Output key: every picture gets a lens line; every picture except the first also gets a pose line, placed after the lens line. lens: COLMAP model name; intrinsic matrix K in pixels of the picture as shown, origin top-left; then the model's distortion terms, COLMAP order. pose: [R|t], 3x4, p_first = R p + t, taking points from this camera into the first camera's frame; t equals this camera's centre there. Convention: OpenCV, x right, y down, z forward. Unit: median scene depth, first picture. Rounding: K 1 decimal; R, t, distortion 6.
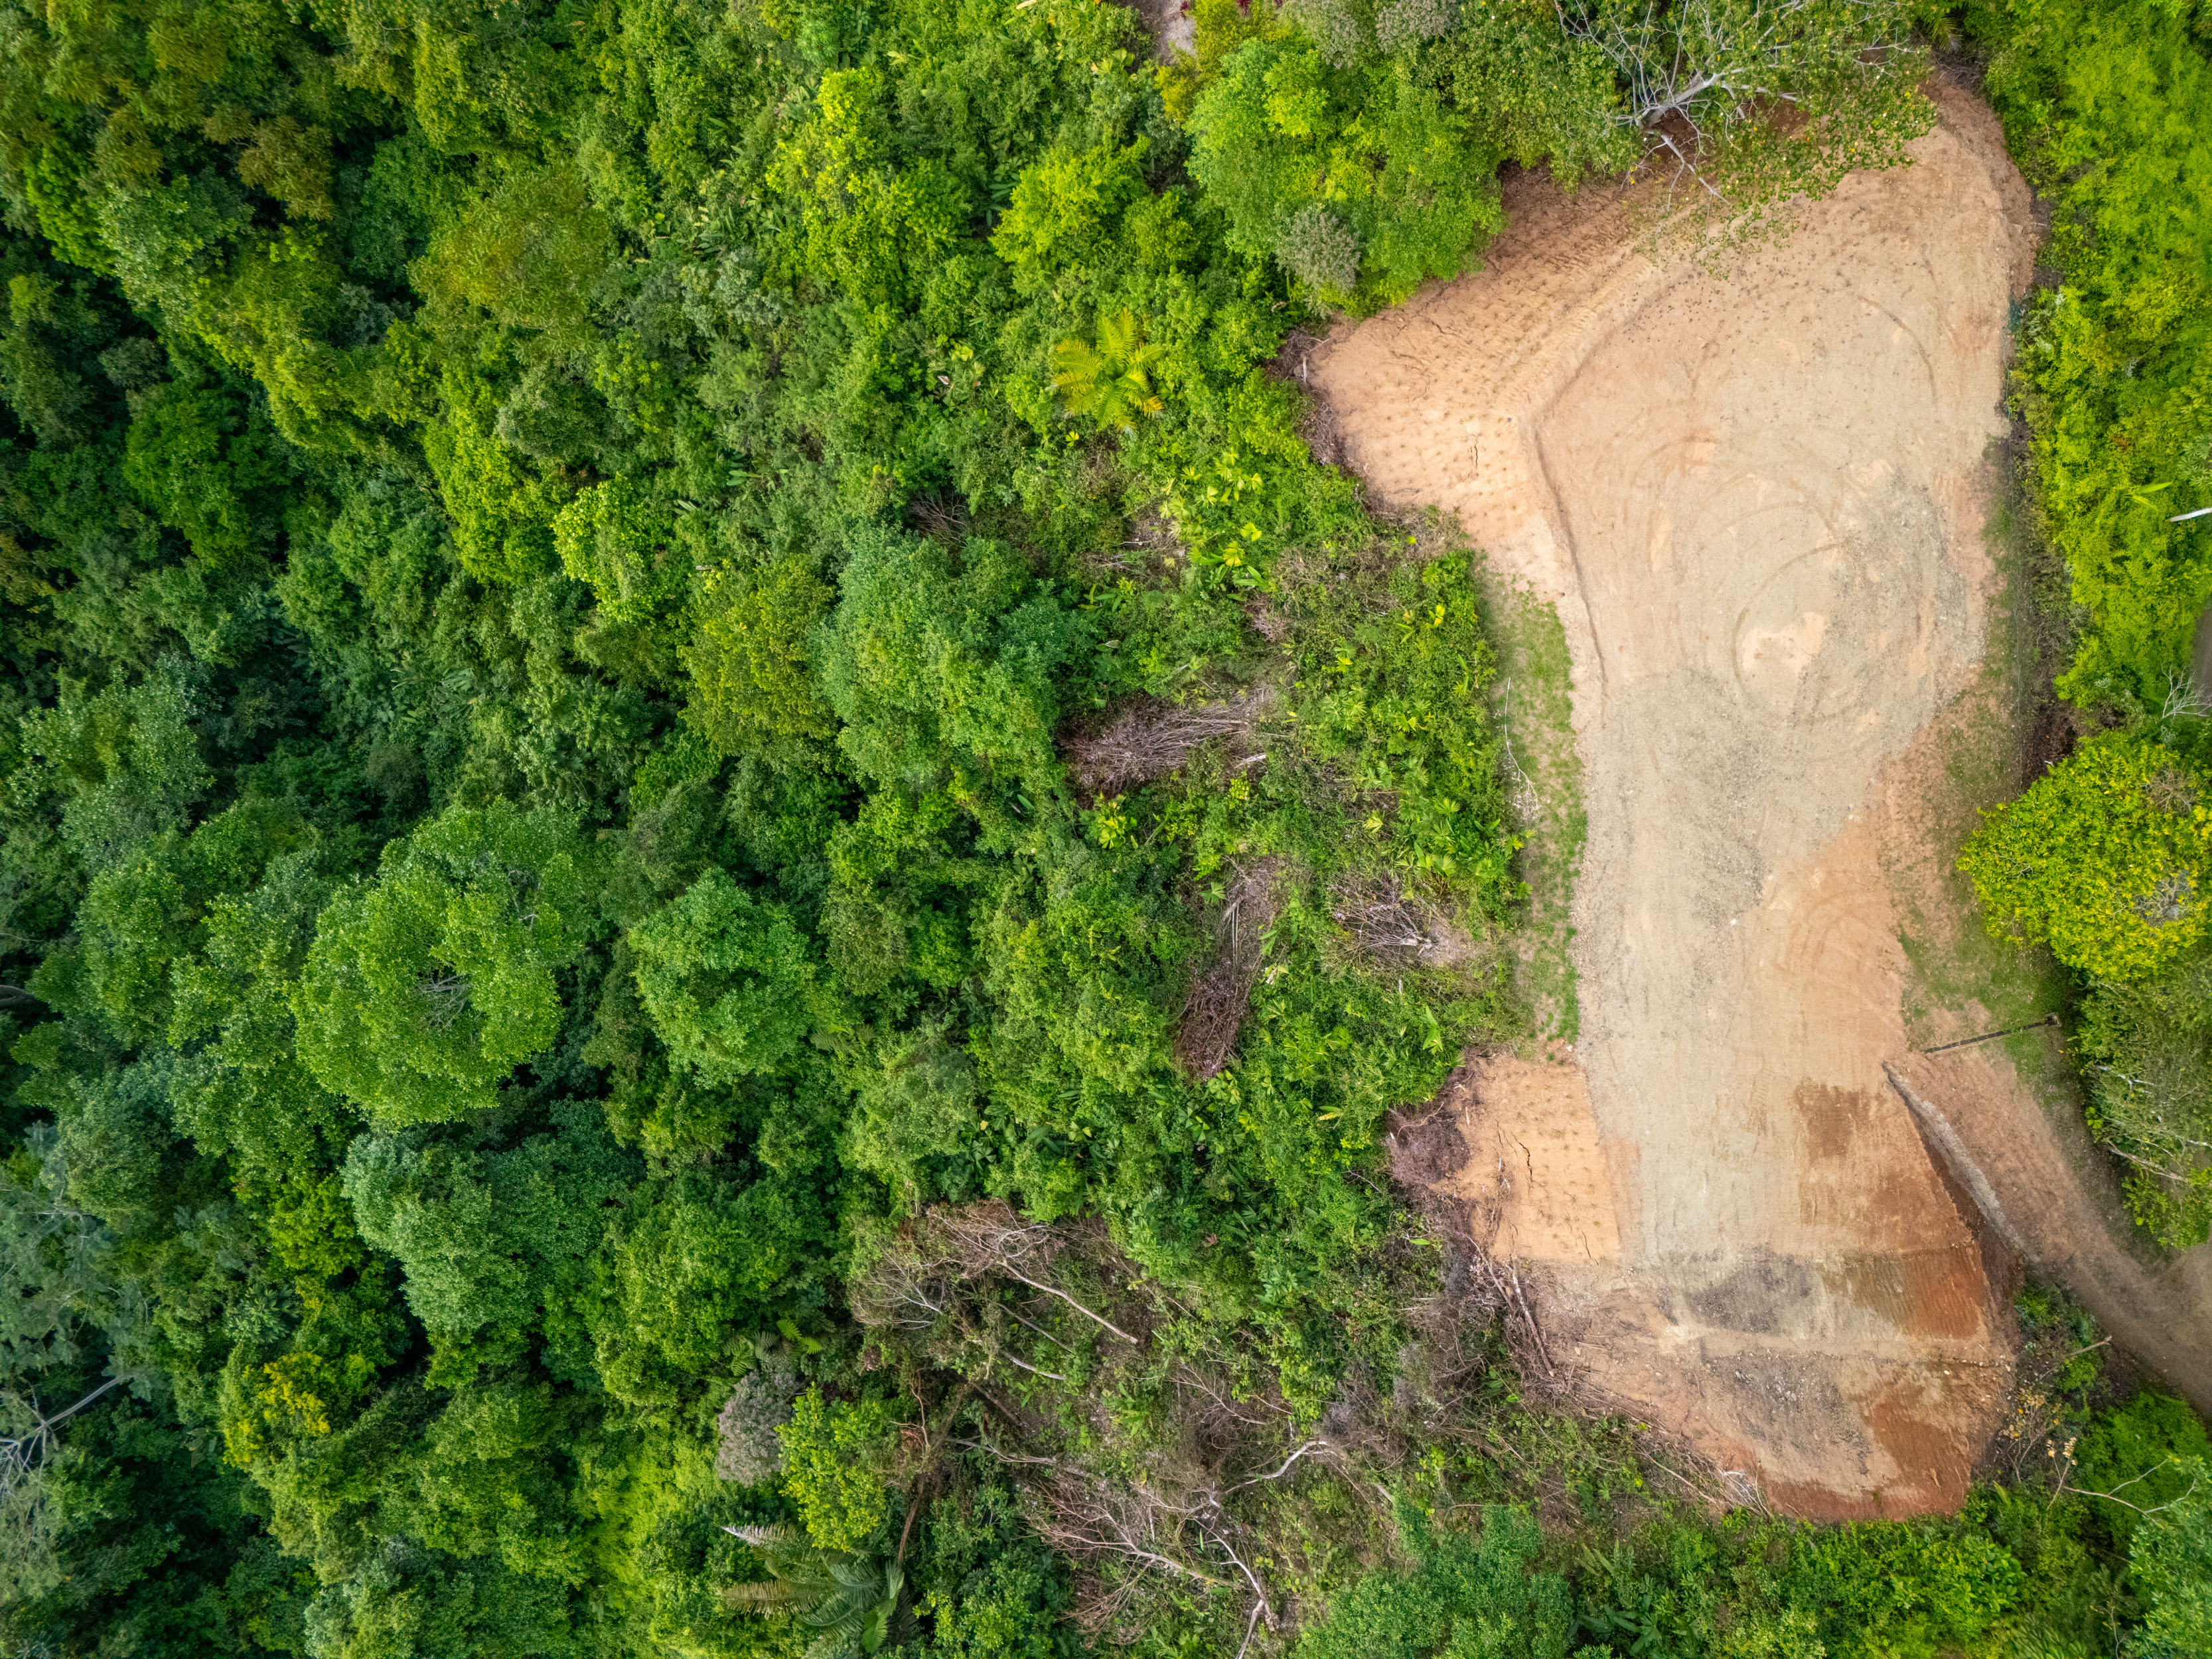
lens RADIAL K [[1493.9, 0, 1106.0], [0, 1493.9, 829.5], [0, 0, 1]] dist [0.002835, -0.018765]
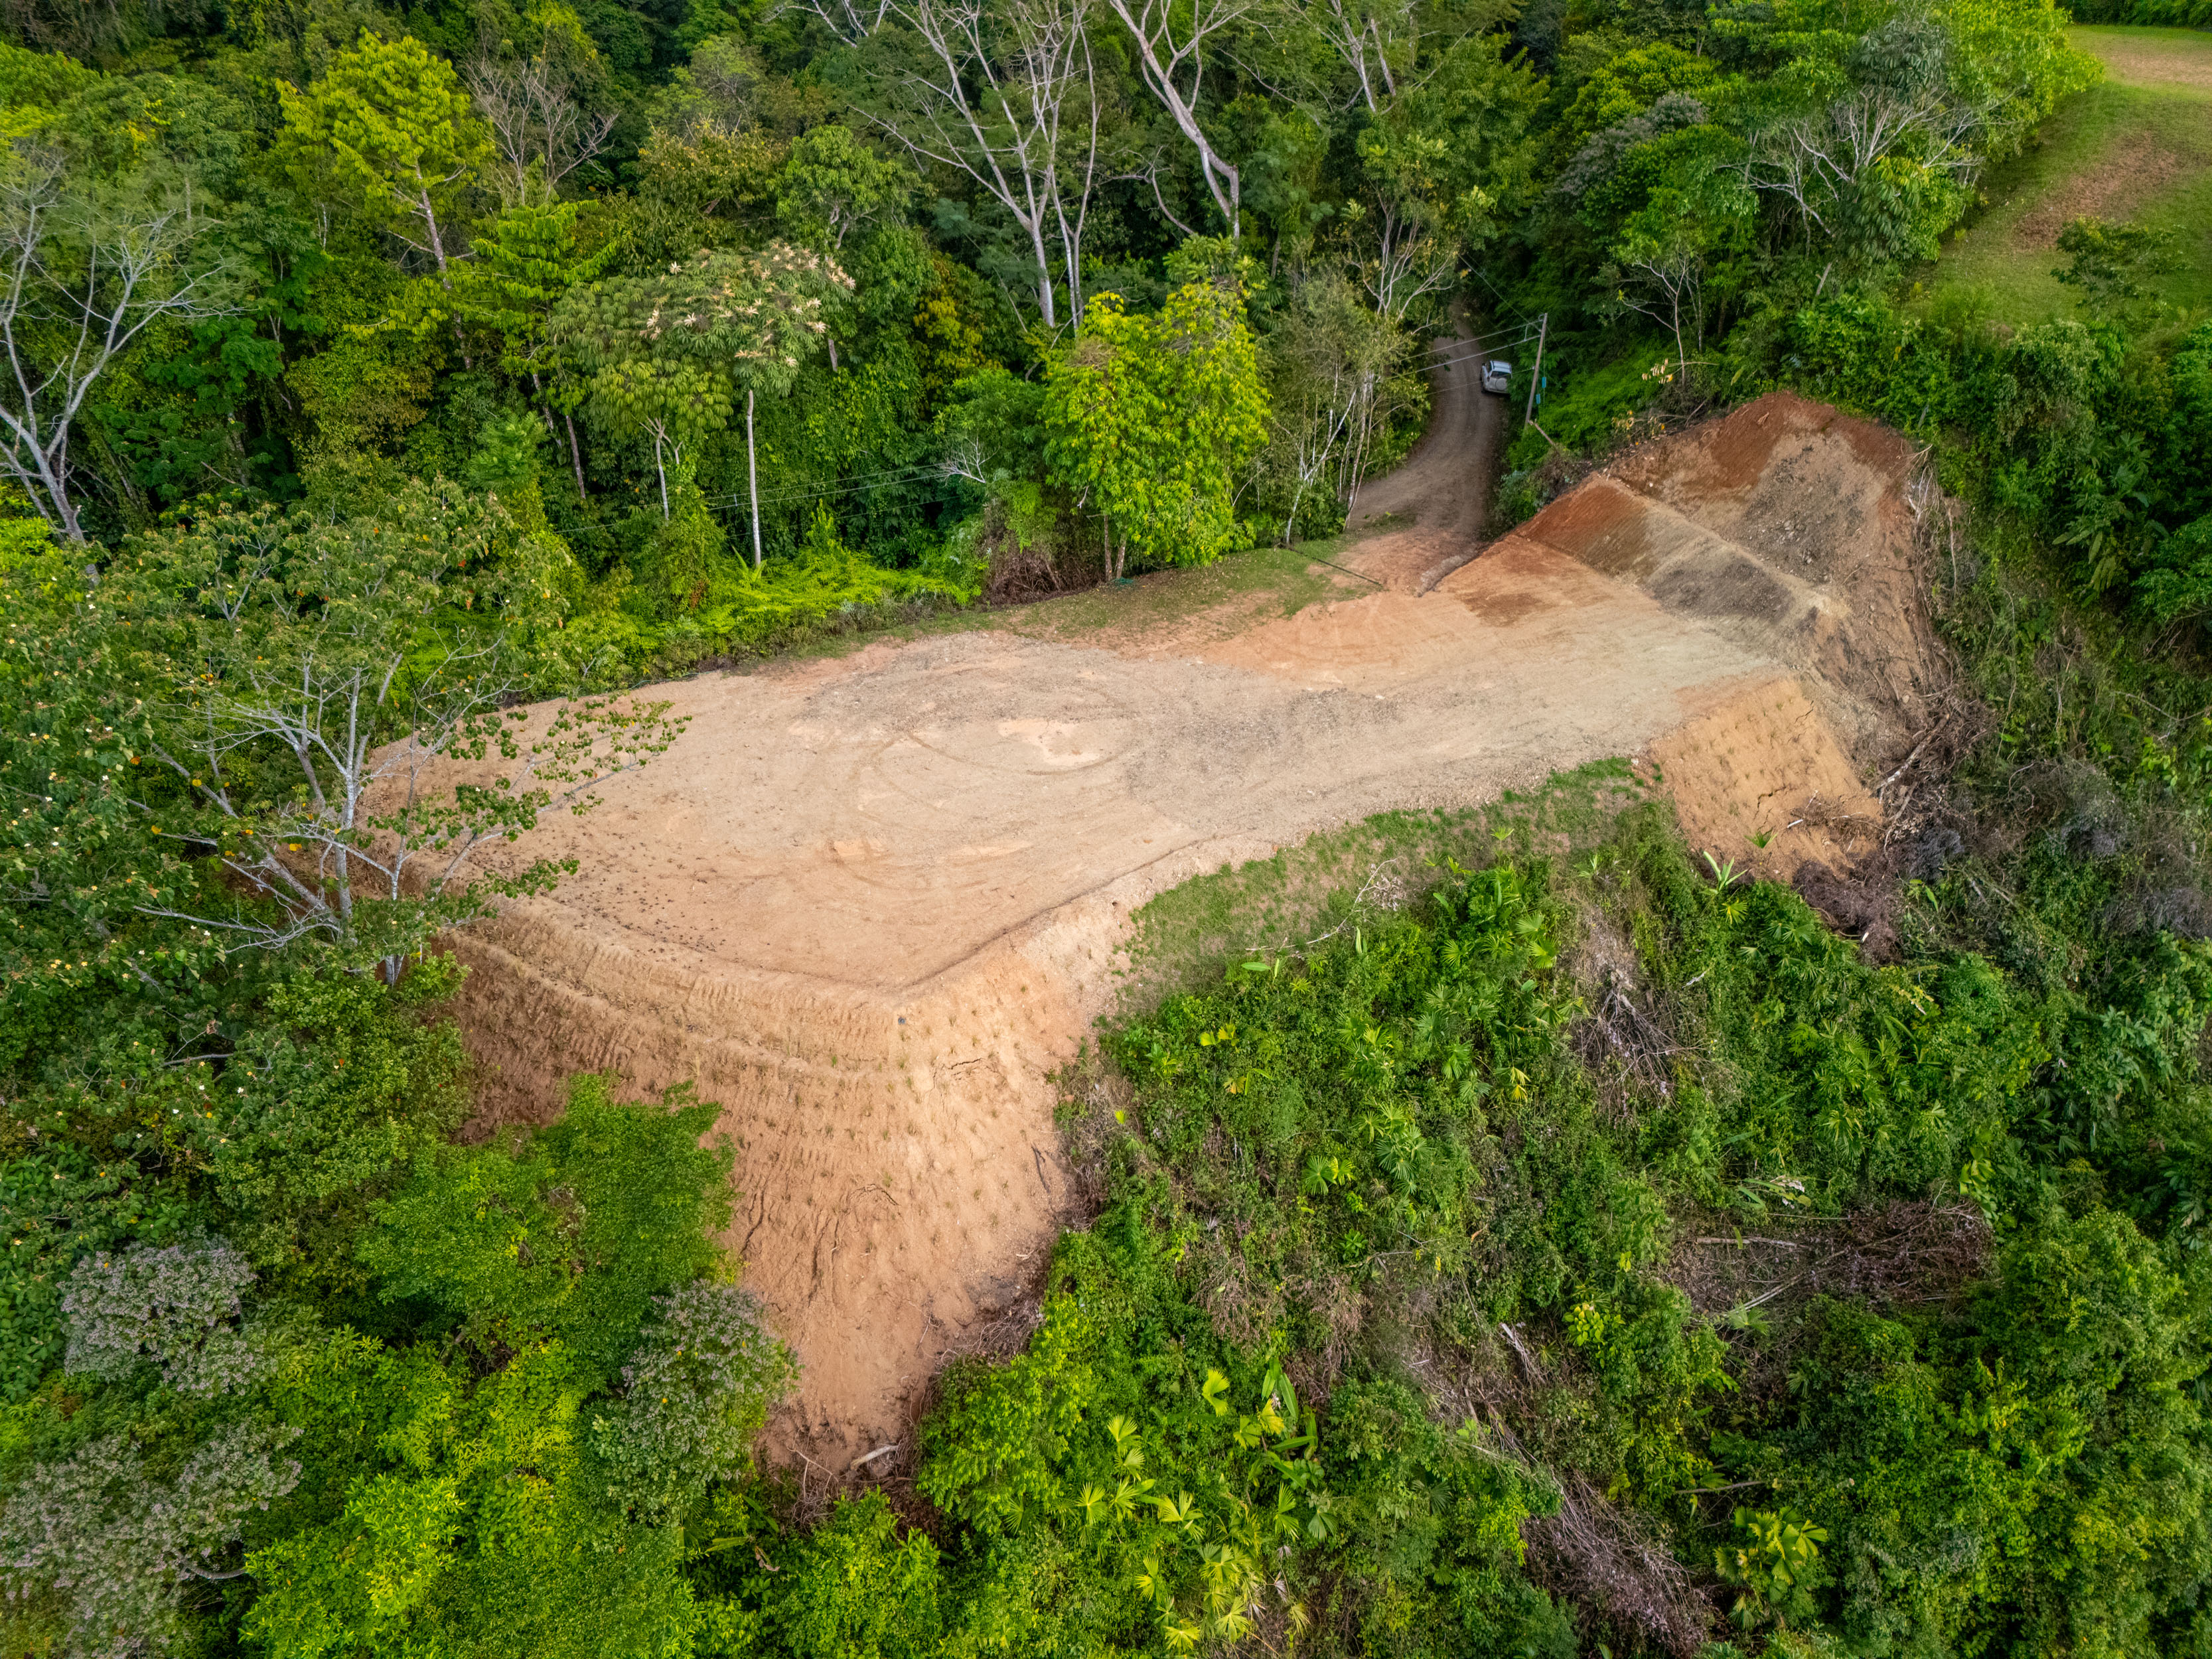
lens RADIAL K [[1545.6, 0, 1128.3], [0, 1545.6, 796.2], [0, 0, 1]] dist [0.028812, -0.004128]
pose [[-0.412355, -0.558750, 0.719557, -0.168169], [0.910891, -0.266349, 0.315178, -0.348954], [0.015547, 0.785402, 0.618790, 0.512132]]
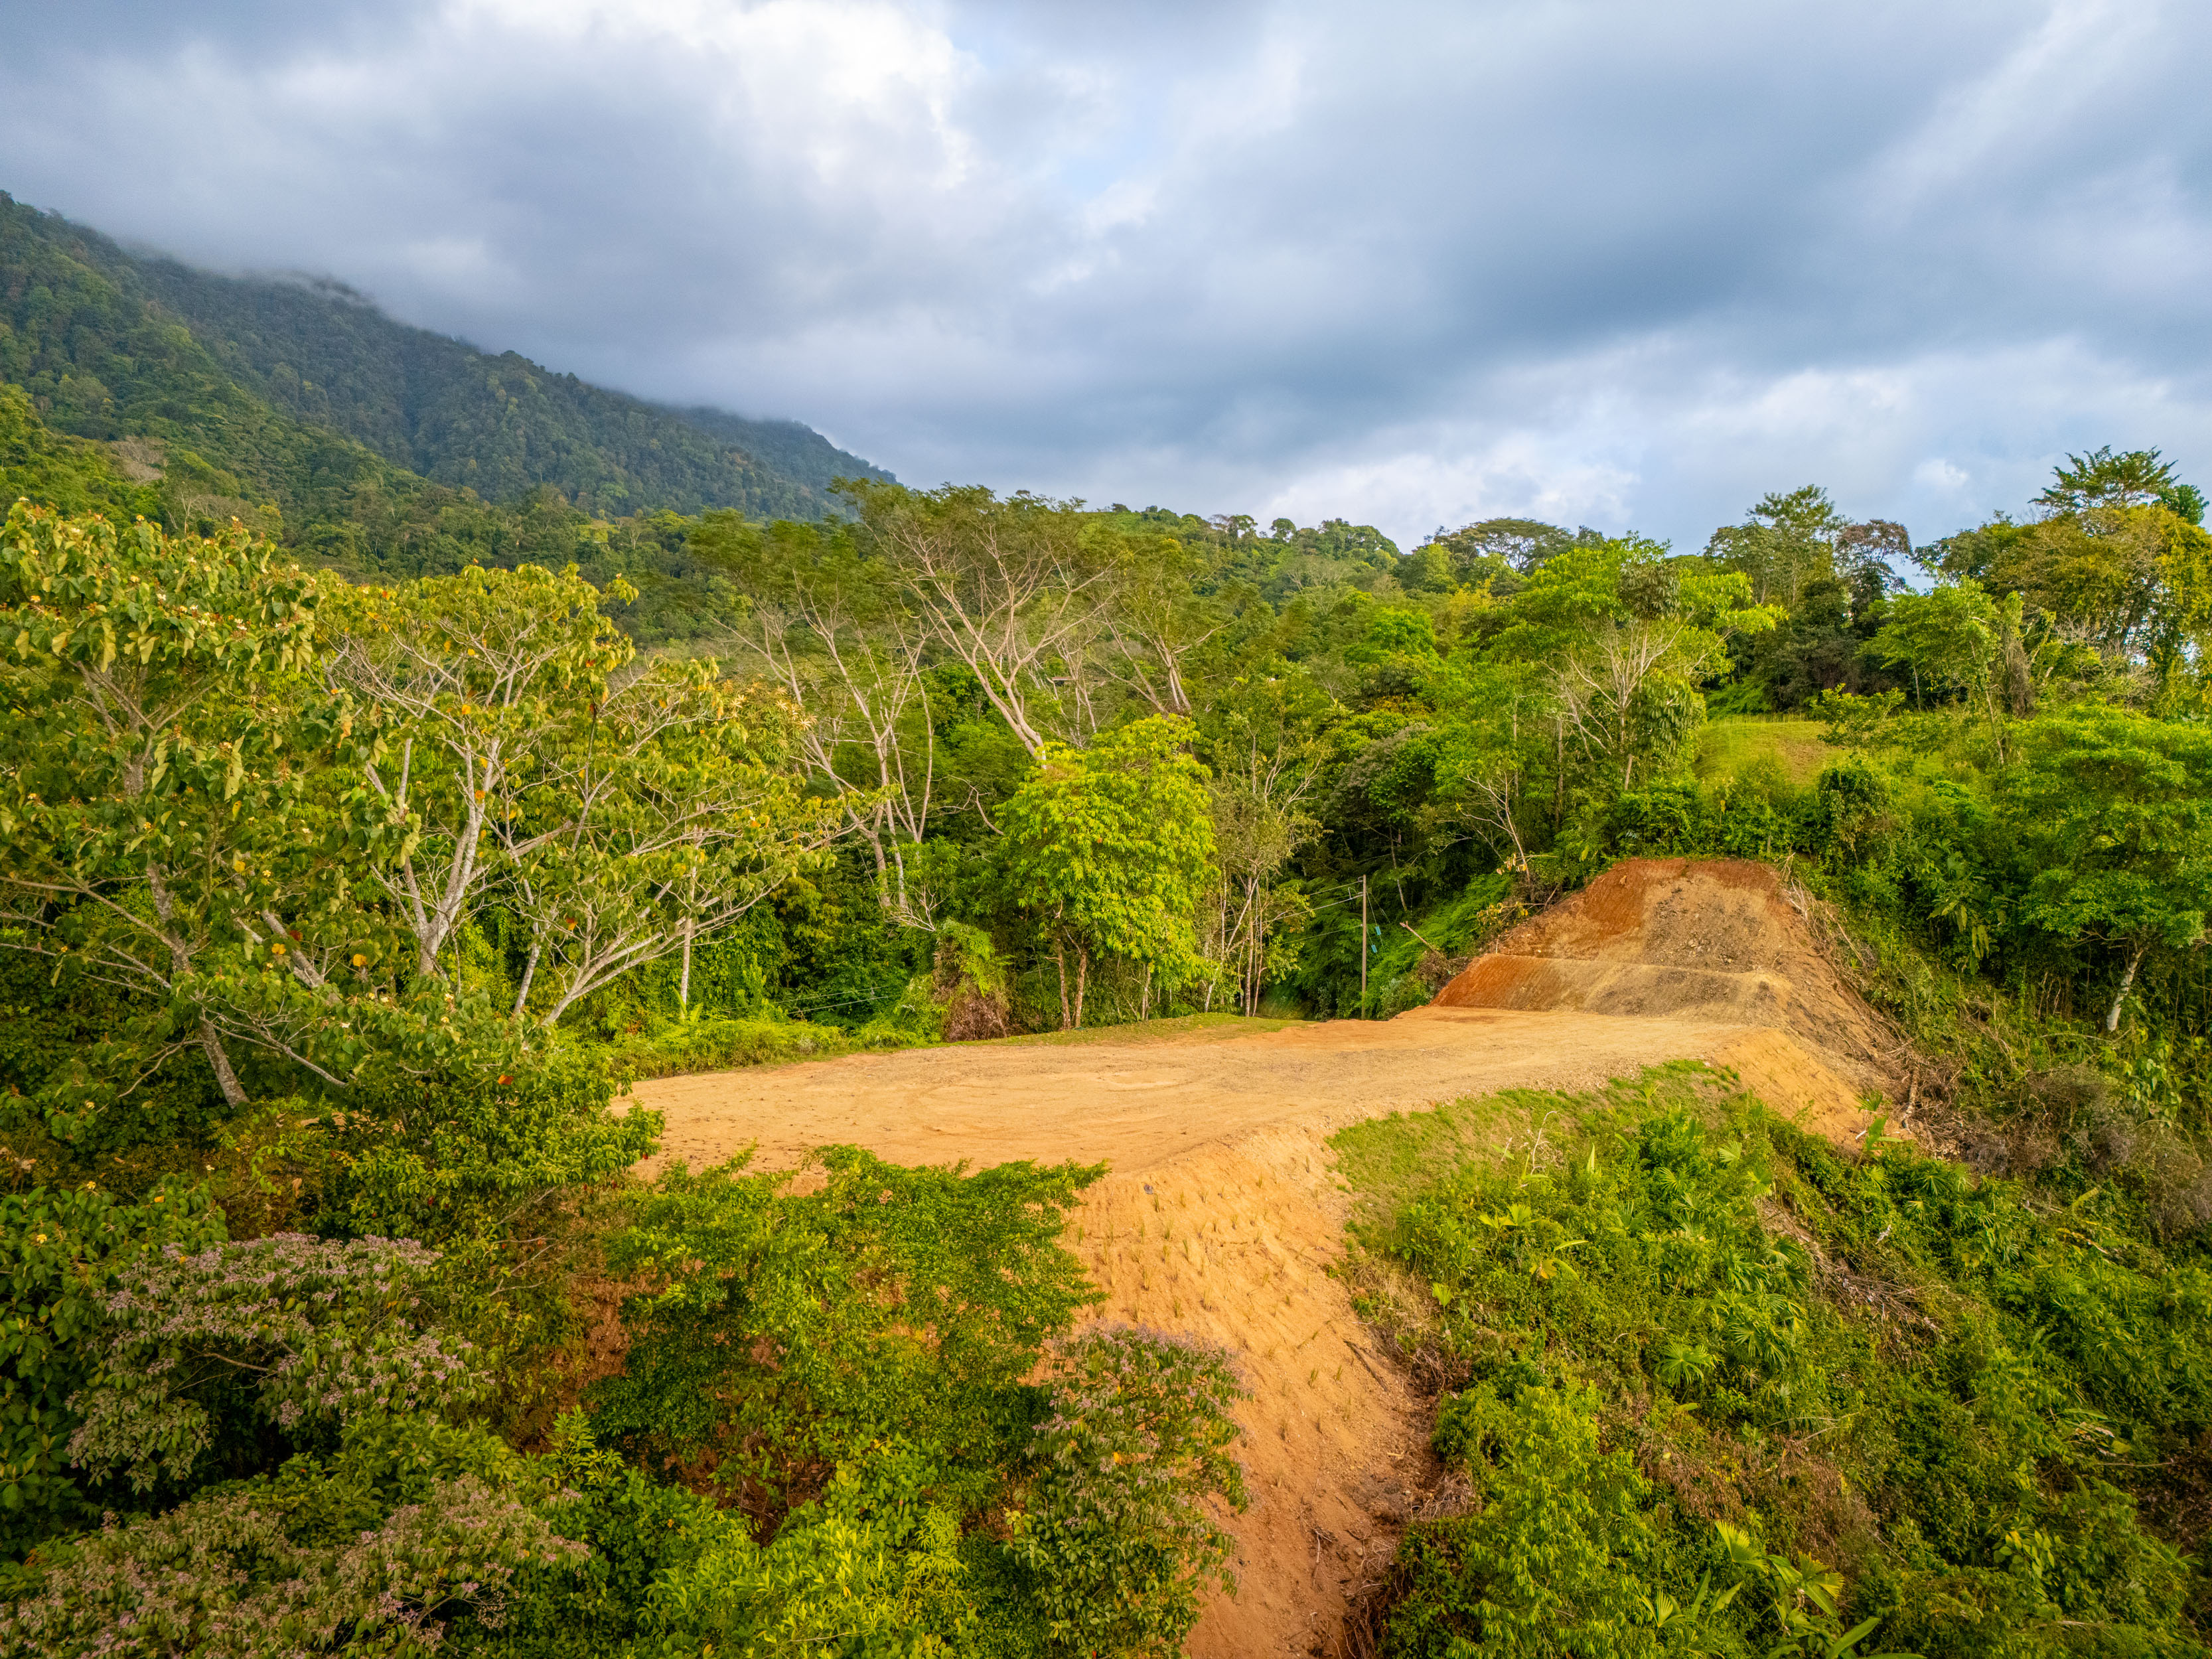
lens RADIAL K [[1536.8, 0, 1106.0], [0, 1536.8, 829.5], [0, 0, 1]] dist [0.104473, -0.210117]
pose [[-0.630192, -0.069261, 0.773344, -0.087998], [0.776305, -0.074751, 0.625910, -0.555551], [0.014457, 0.994794, 0.100875, 0.801411]]
